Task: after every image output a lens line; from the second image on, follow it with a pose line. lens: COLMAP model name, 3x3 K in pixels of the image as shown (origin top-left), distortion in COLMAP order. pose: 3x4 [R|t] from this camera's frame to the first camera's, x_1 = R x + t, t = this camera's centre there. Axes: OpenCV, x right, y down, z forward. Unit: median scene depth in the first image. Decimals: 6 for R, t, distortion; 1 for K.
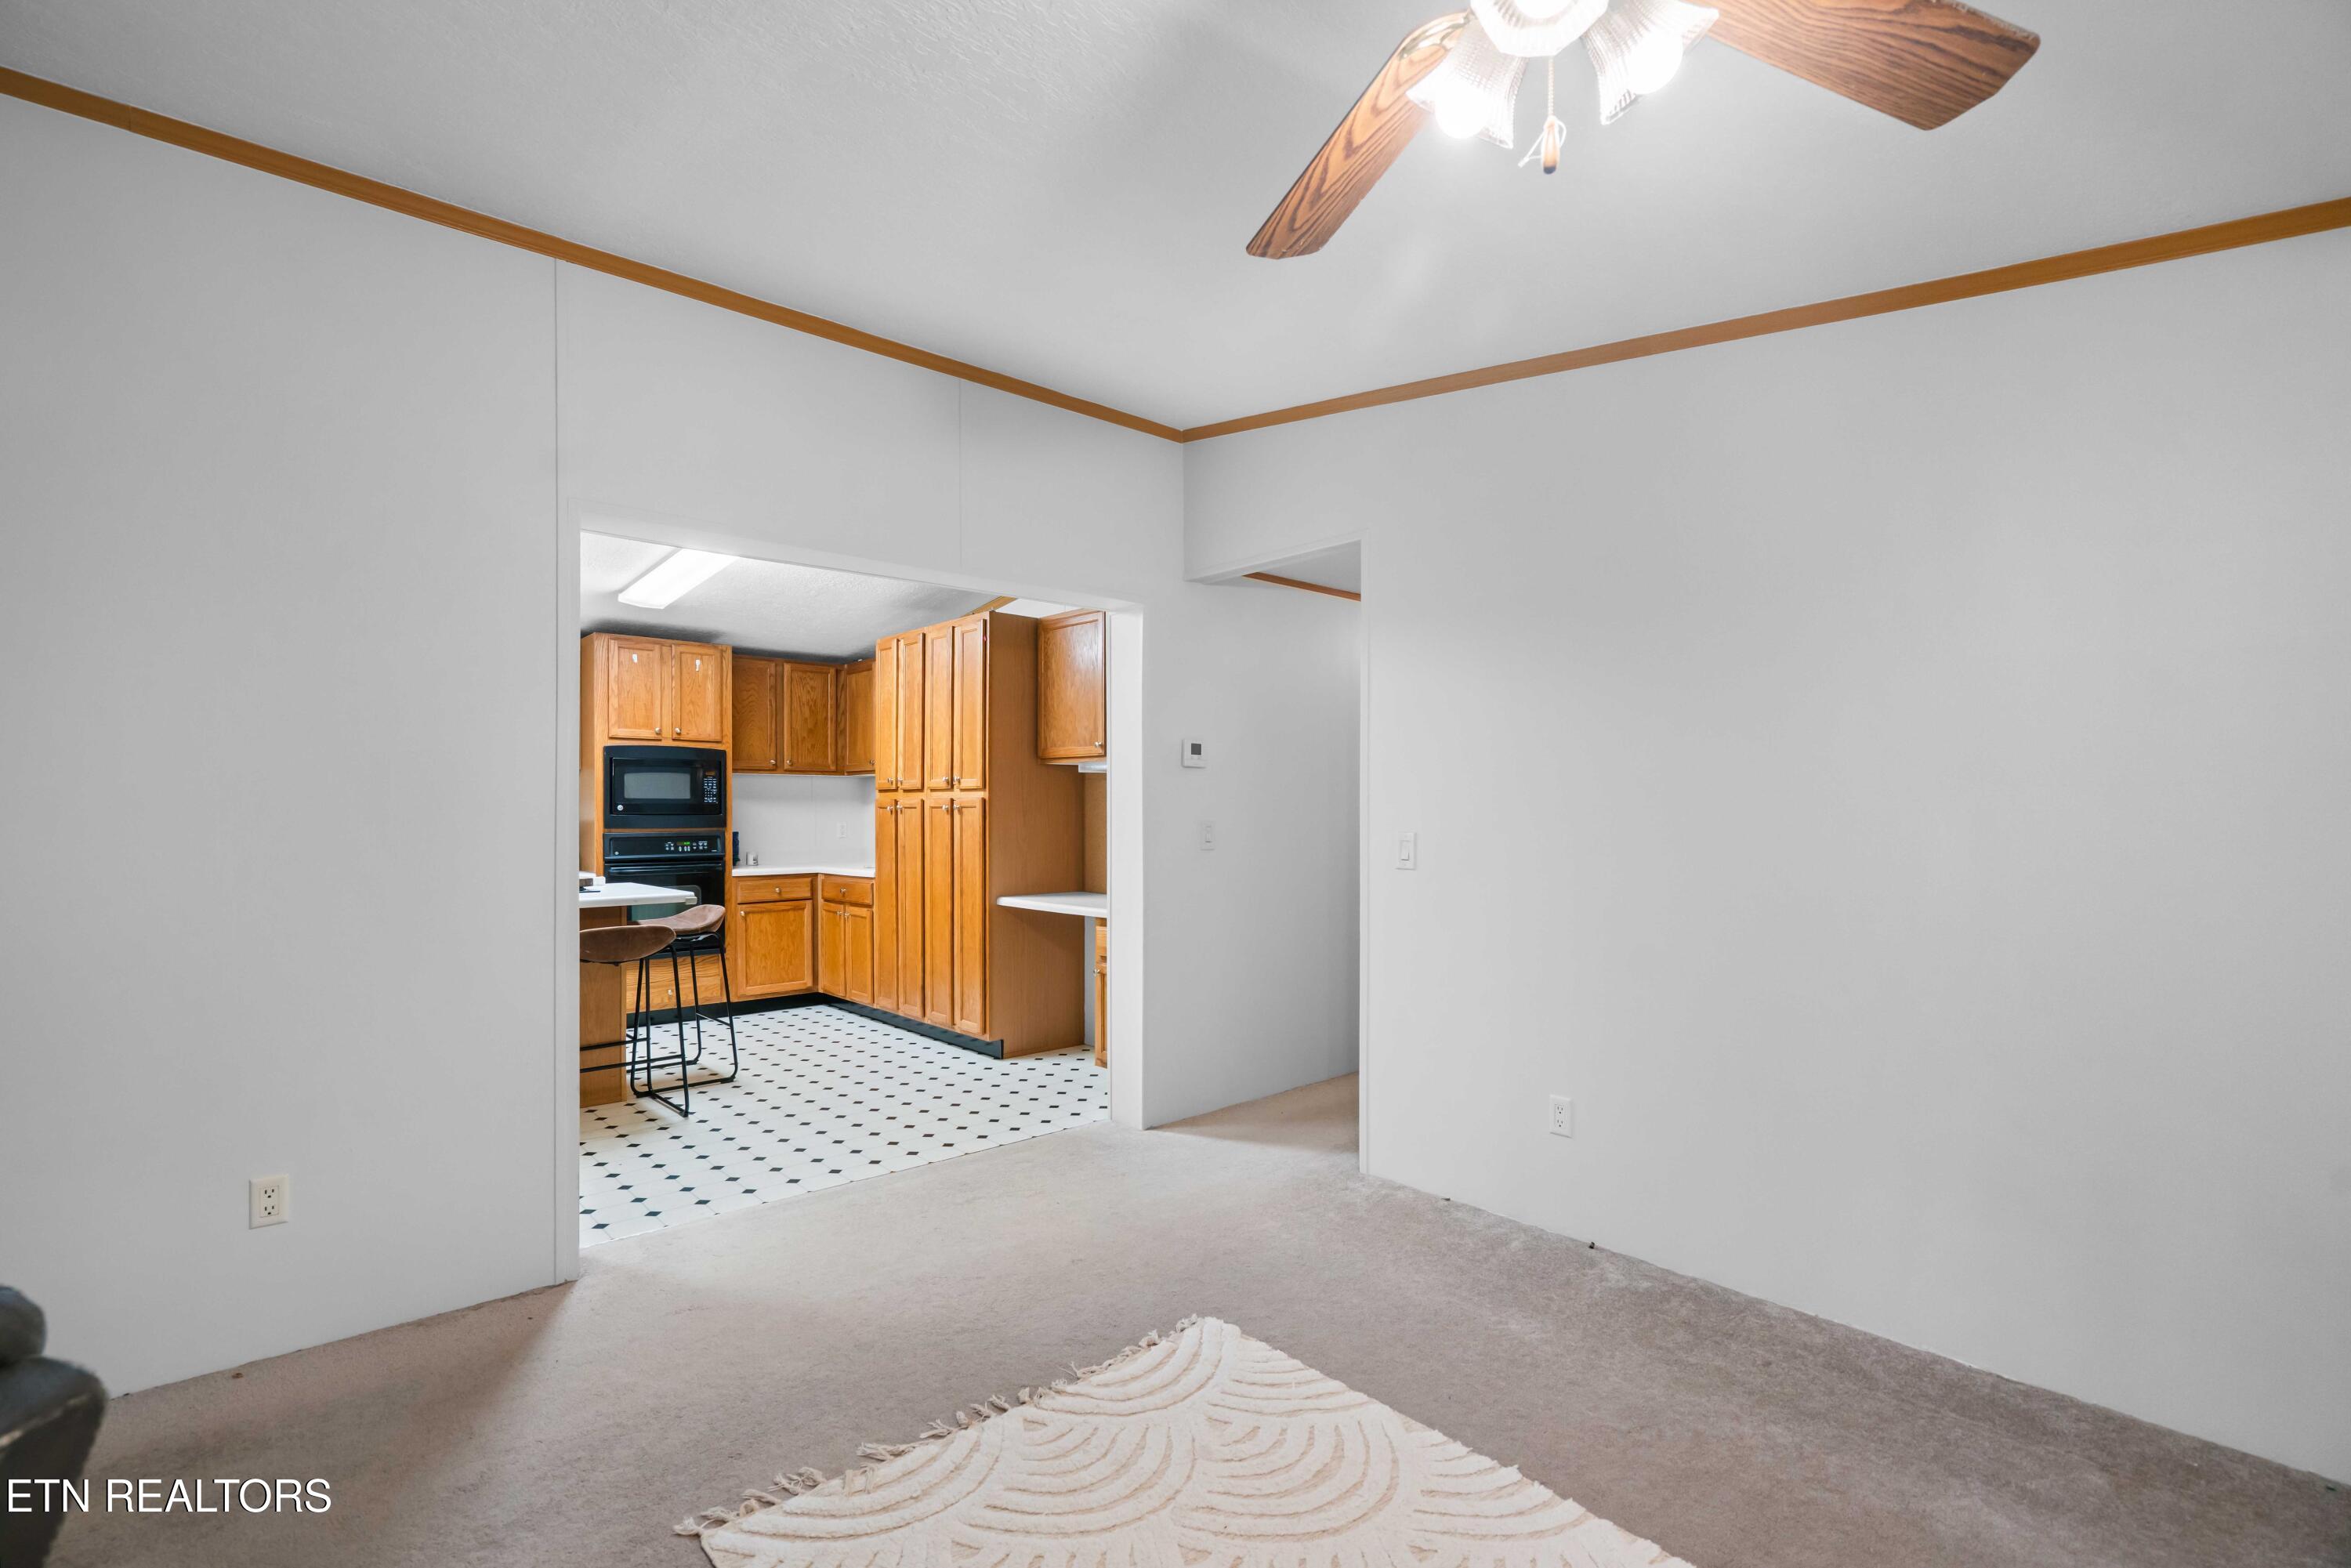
lens RADIAL K [[1070.1, 0, 1167.0], [0, 1070.1, 812.0], [0, 0, 1]] dist [-0.001915, 0.000080]
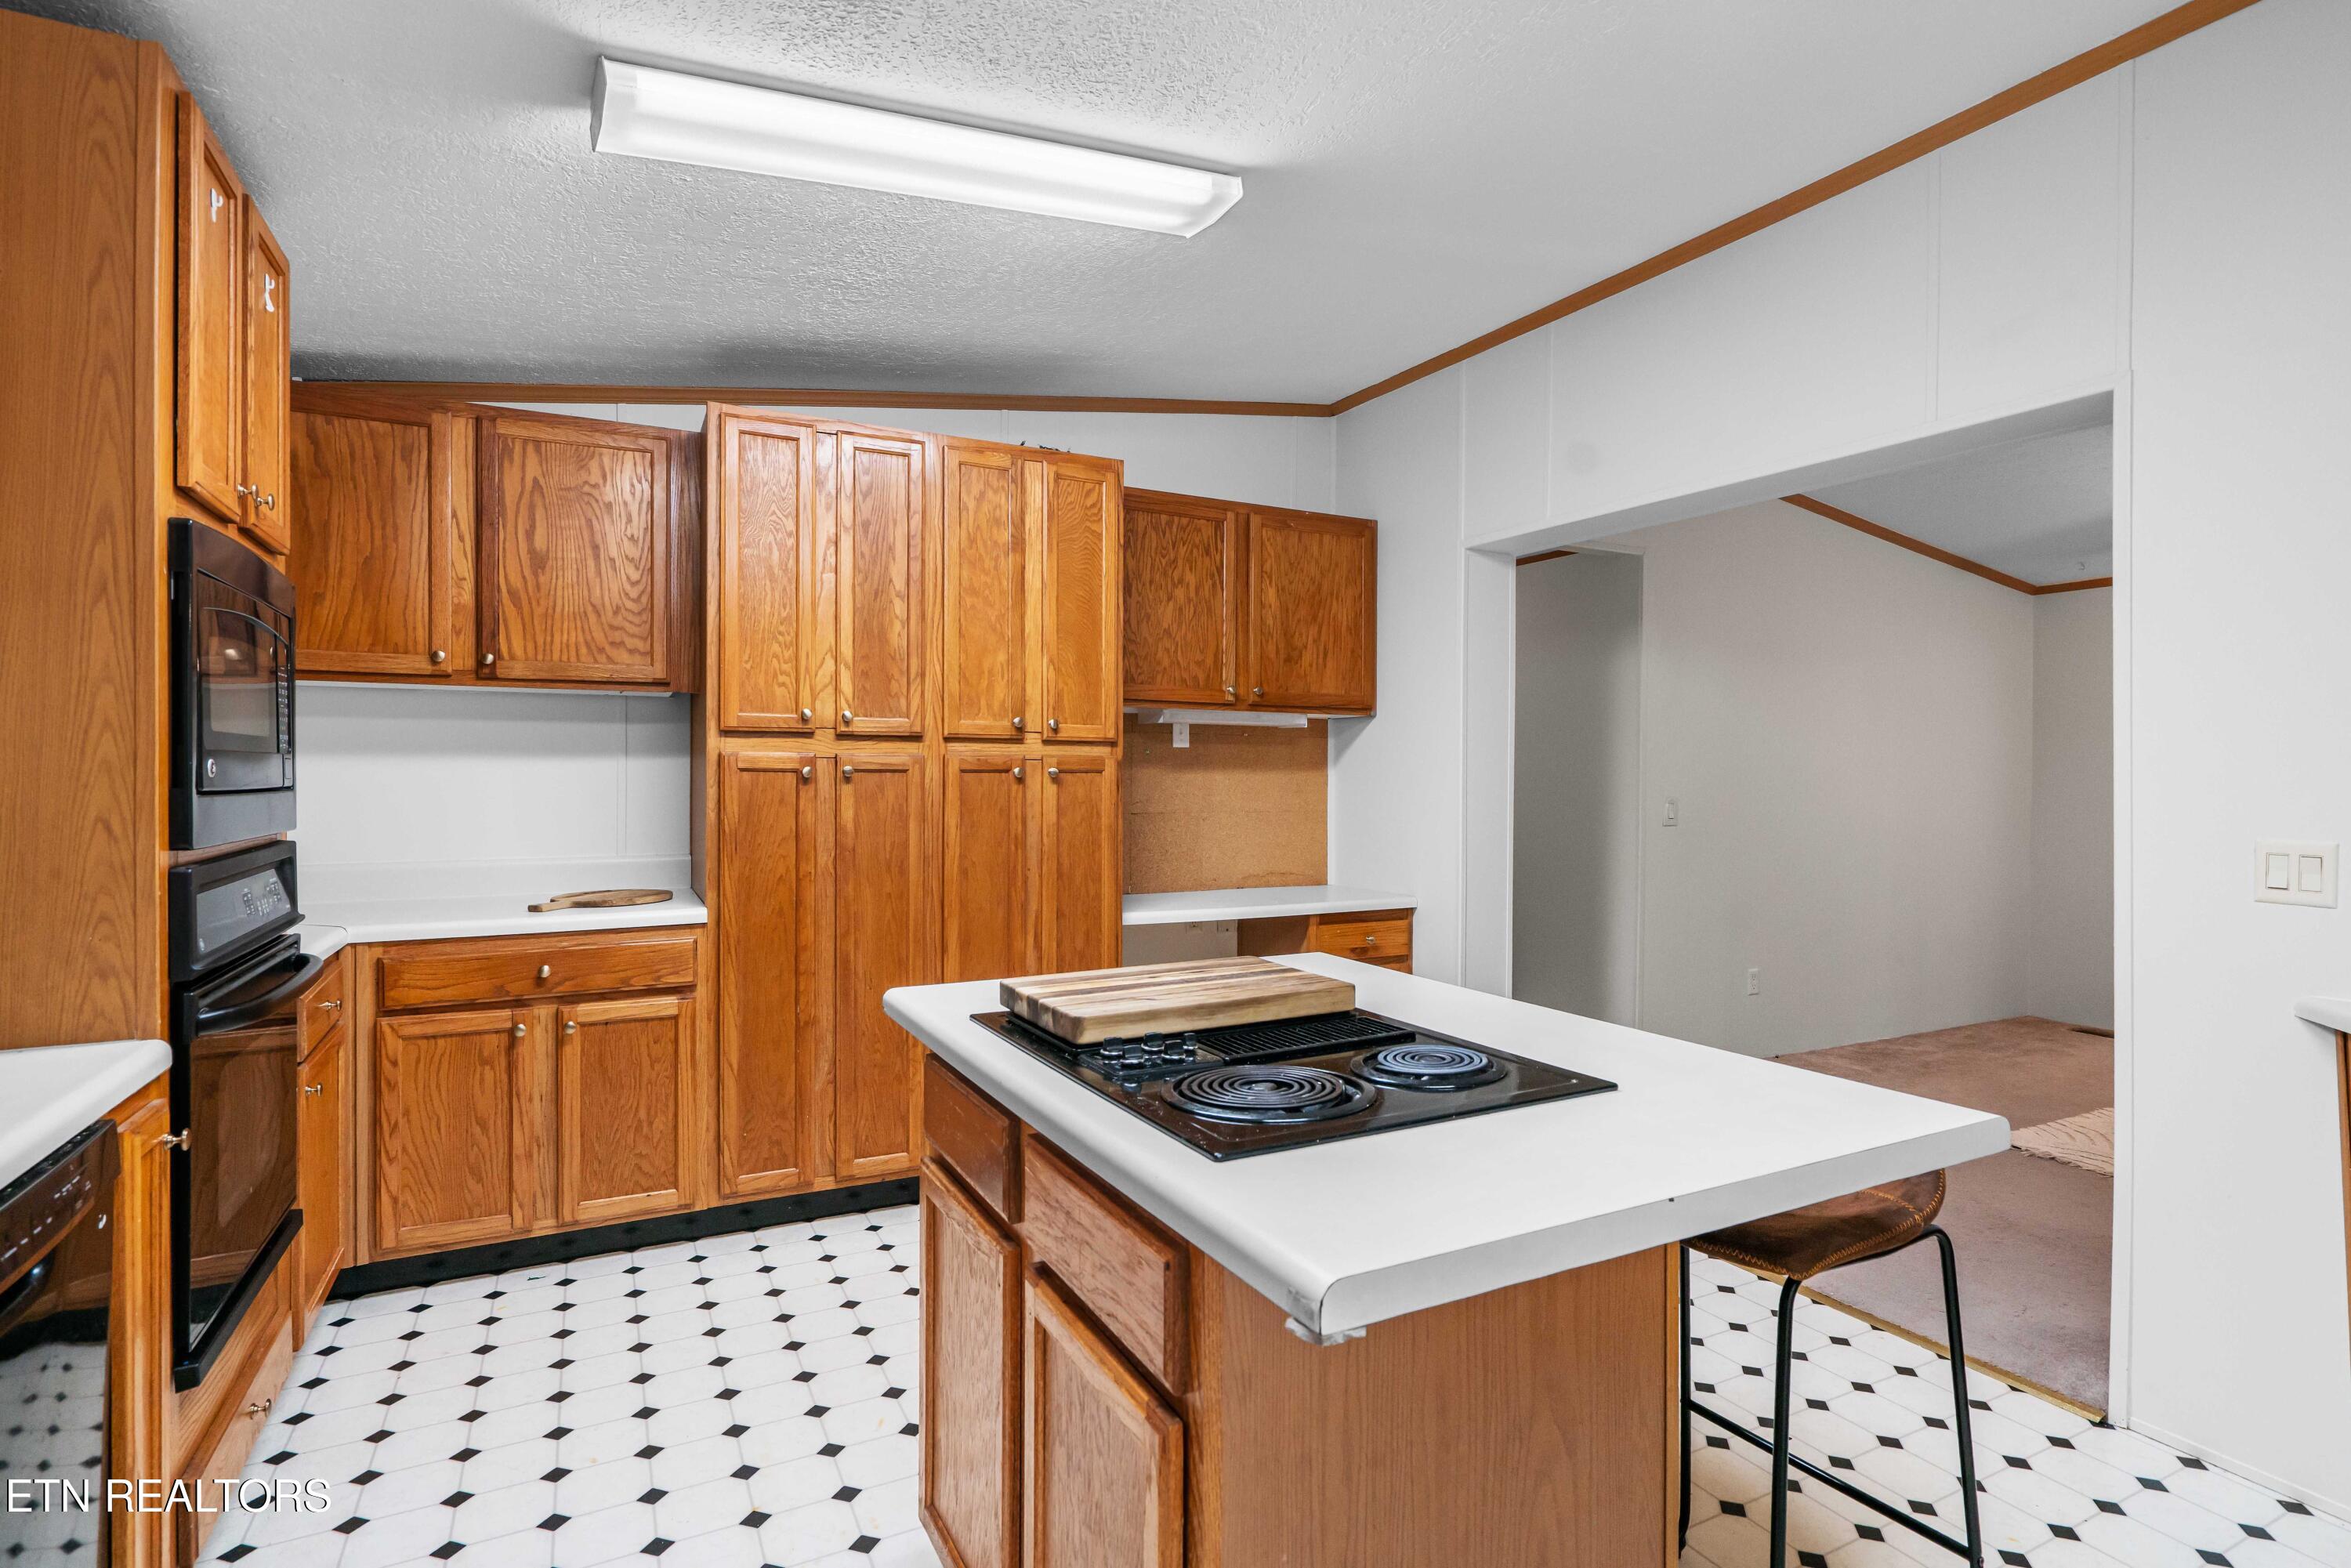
lens RADIAL K [[1109.0, 0, 1148.2], [0, 1109.0, 789.2], [0, 0, 1]] dist [0.000148, 0.000125]
pose [[0.268178, -0.011179, 0.963305, -0.689479], [-0.002132, 0.999923, 0.012198, -0.001939], [-0.963367, -0.005325, 0.268134, 0.709486]]
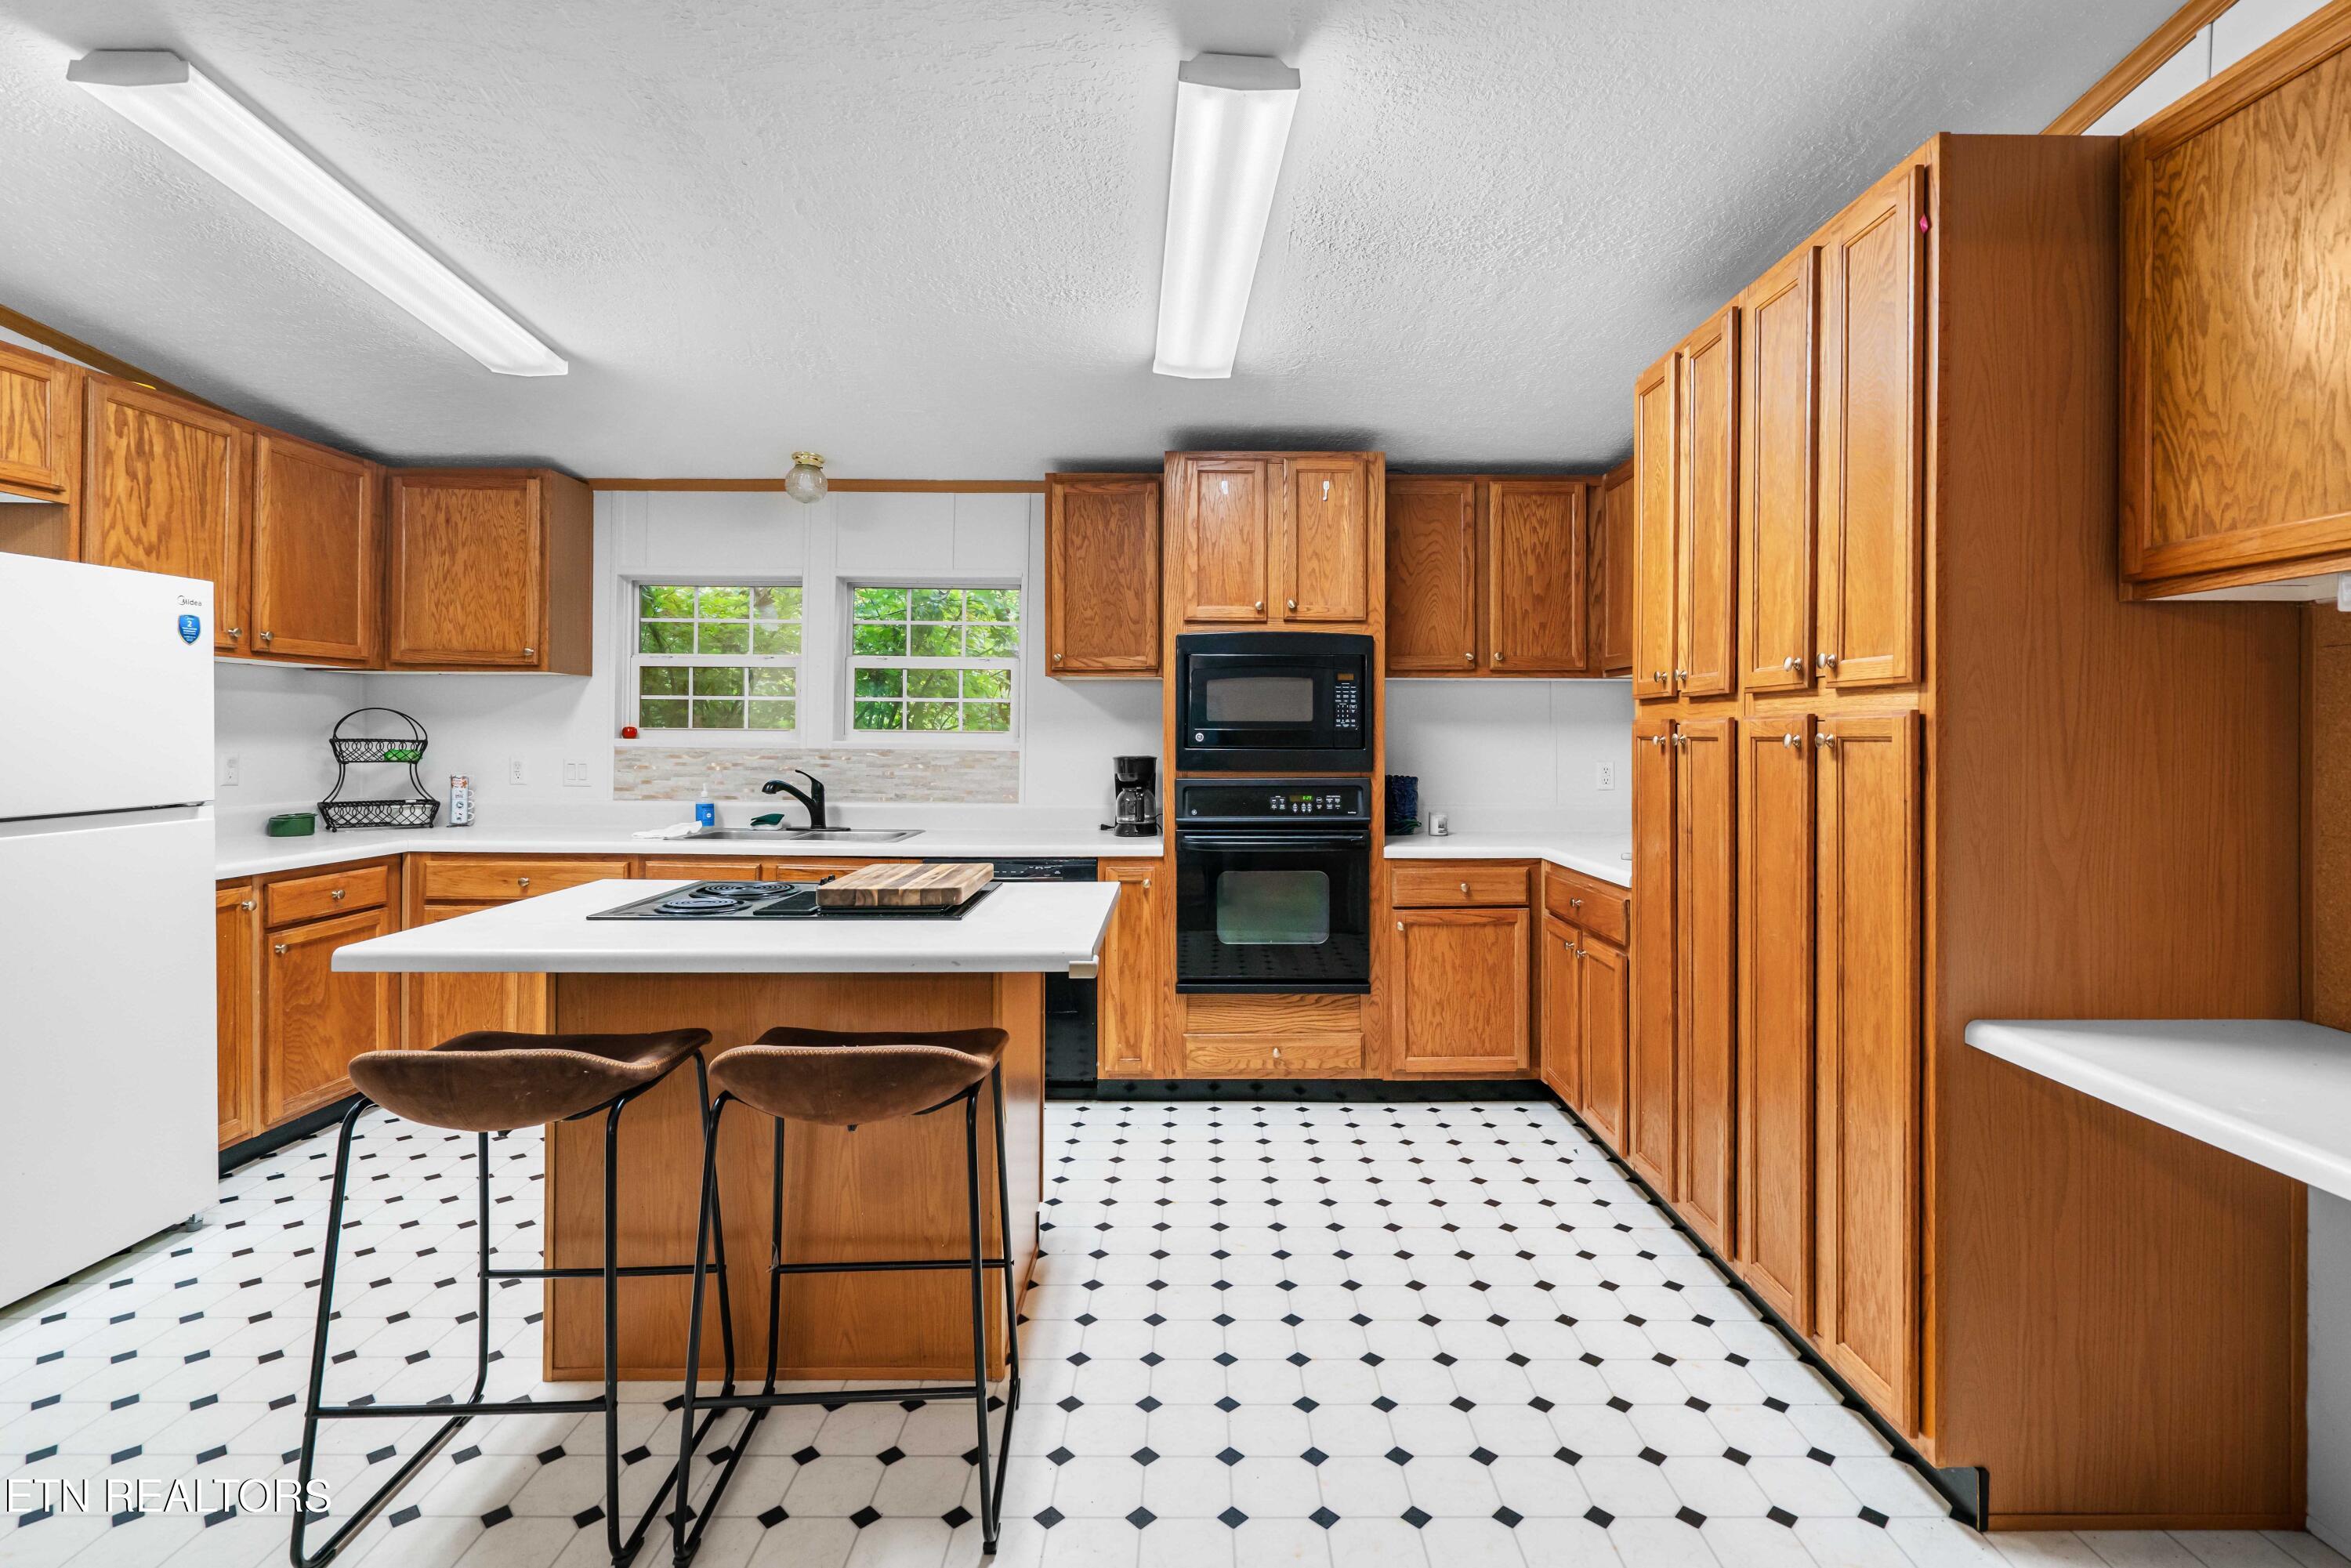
lens RADIAL K [[1089.9, 0, 1201.7], [0, 1089.9, 735.1], [0, 0, 1]] dist [-0.017305, 0.011962]
pose [[0.746906, 0.001577, -0.664928, -0.100778], [-0.003245, 0.999994, -0.001273, -0.004261], [0.664921, 0.003108, 0.746907, 0.533630]]
